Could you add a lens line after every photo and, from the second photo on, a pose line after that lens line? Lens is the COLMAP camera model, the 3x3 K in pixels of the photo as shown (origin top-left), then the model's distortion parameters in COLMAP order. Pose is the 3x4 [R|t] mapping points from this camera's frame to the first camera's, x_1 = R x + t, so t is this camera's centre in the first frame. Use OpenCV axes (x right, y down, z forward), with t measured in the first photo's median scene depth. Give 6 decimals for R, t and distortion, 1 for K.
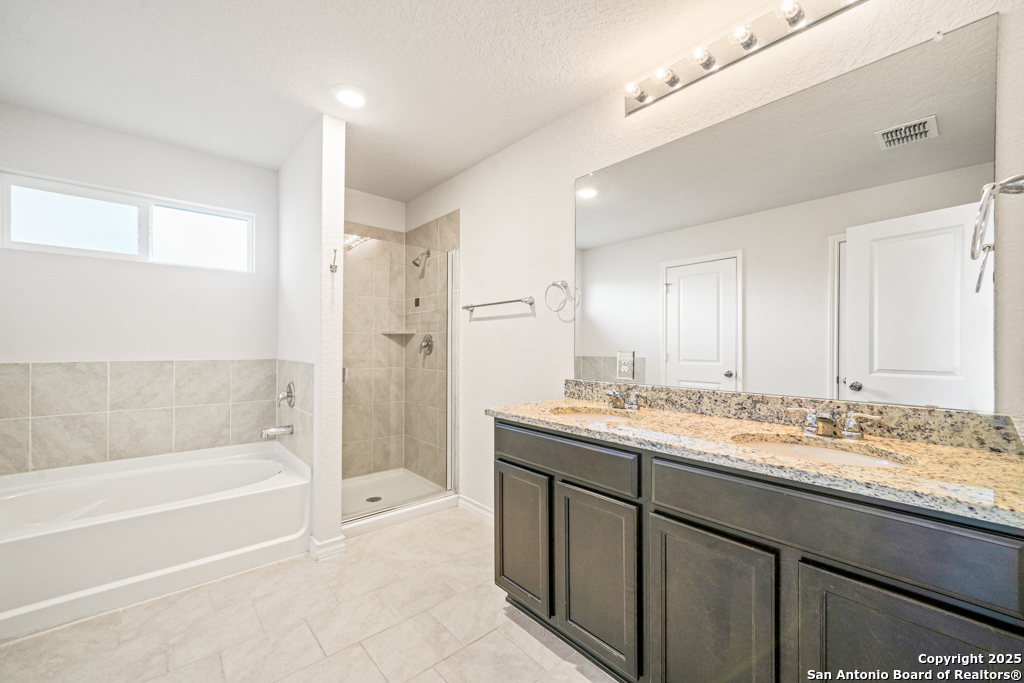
lens RADIAL K [[409.1, 0, 514.0], [0, 409.1, 345.8], [0, 0, 1]] dist [-0.001752, -0.000098]
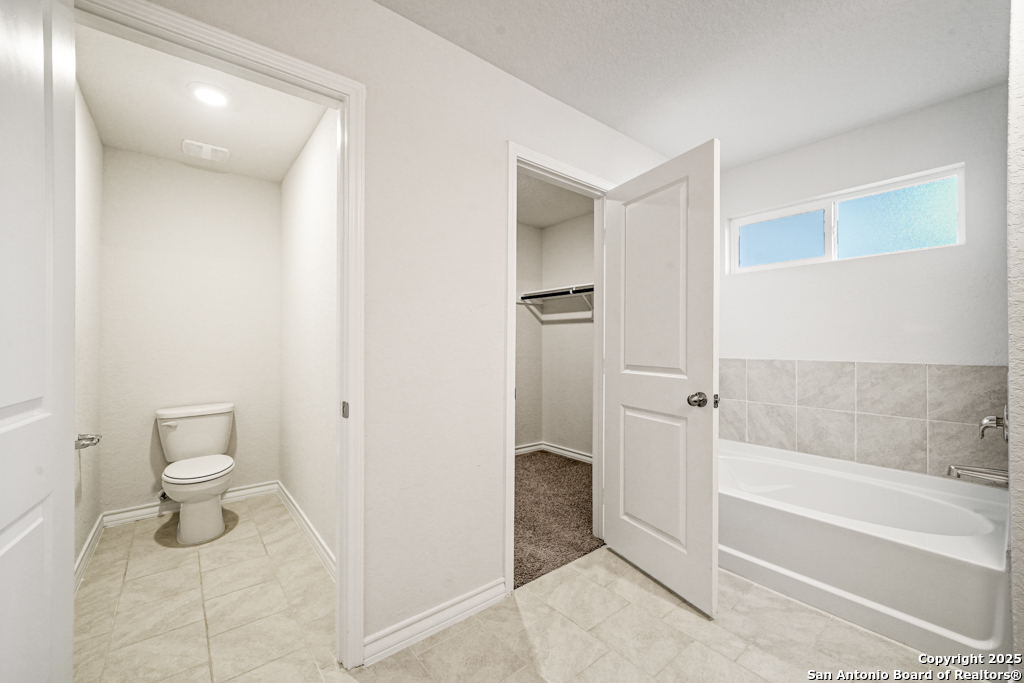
lens RADIAL K [[409.1, 0, 513.3], [0, 409.1, 341.3], [0, 0, 1]] dist [-0.001752, -0.000098]
pose [[-0.041033, -0.011510, -0.999091, 0.125708], [0.000162, 0.999934, -0.011527, 0.000346], [0.999158, -0.000635, -0.041029, 0.278888]]
